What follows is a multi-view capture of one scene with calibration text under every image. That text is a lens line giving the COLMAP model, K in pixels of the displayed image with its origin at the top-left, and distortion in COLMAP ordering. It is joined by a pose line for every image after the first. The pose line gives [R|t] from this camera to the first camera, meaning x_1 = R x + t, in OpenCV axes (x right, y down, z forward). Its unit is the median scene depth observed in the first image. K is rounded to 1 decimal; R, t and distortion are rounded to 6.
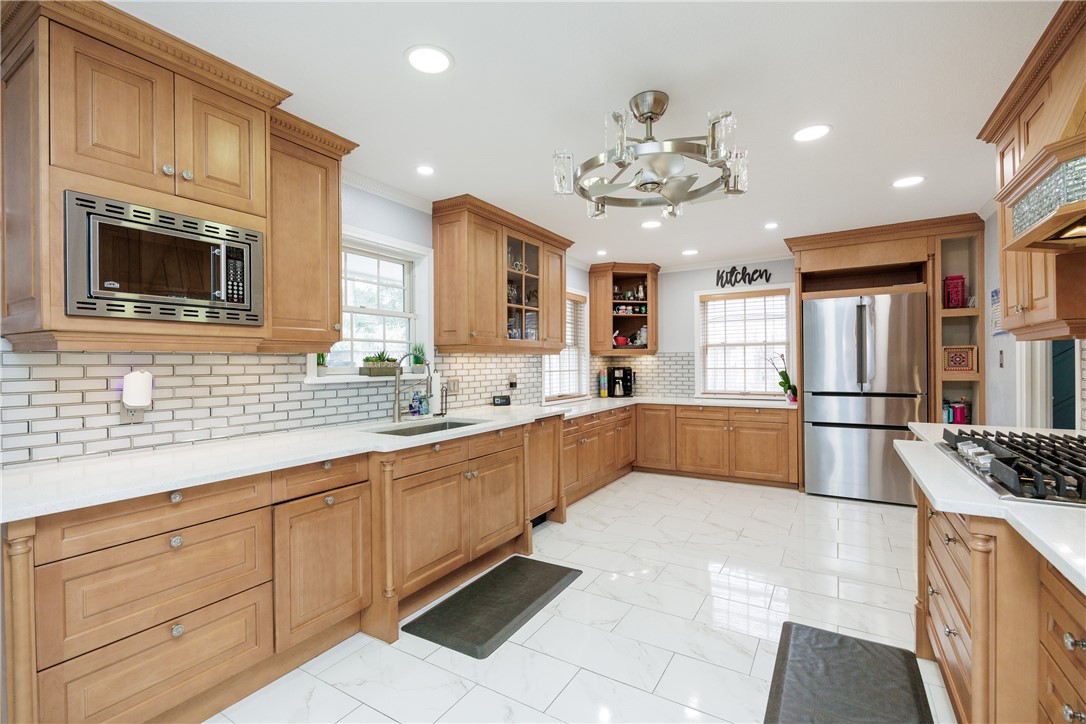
lens RADIAL K [[491.7, 0, 537.5], [0, 491.7, 361.1], [0, 0, 1]] dist [0.001747, -0.001851]
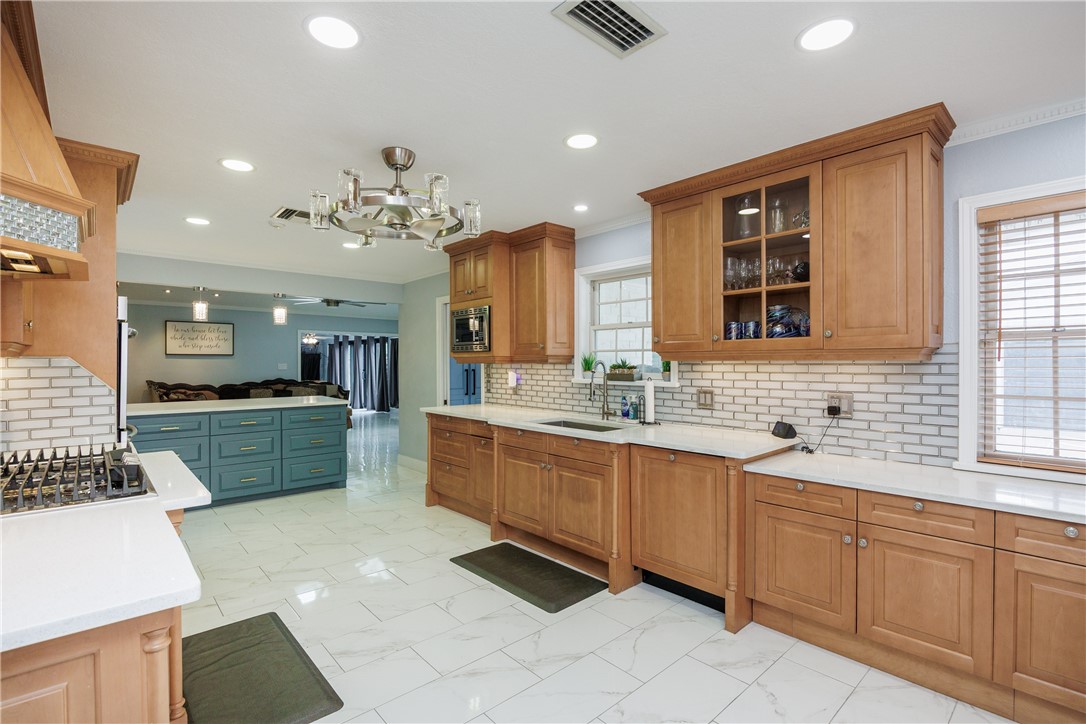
lens RADIAL K [[505.0, 0, 542.9], [0, 505.0, 363.5], [0, 0, 1]] dist [-0.003486, -0.000185]
pose [[-0.284608, 0.019631, -0.958443, 0.750721], [0.013881, 0.999770, 0.016355, -0.027763], [0.958544, -0.008649, -0.284815, 0.978839]]
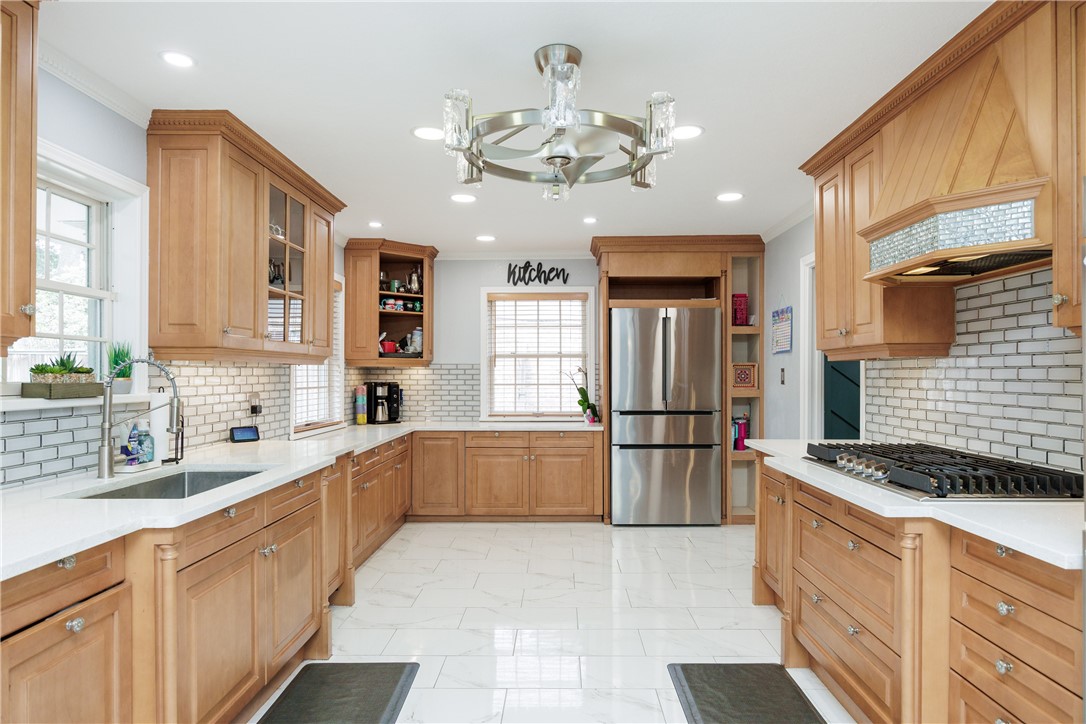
lens RADIAL K [[660.0, 0, 549.9], [0, 660.0, 369.9], [0, 0, 1]] dist [-0.006302, 0.001215]
pose [[0.849063, 0.012221, 0.528150, -0.206914], [-0.009651, 0.999924, -0.007623, -0.001808], [-0.528203, 0.001376, 0.849117, 0.051632]]
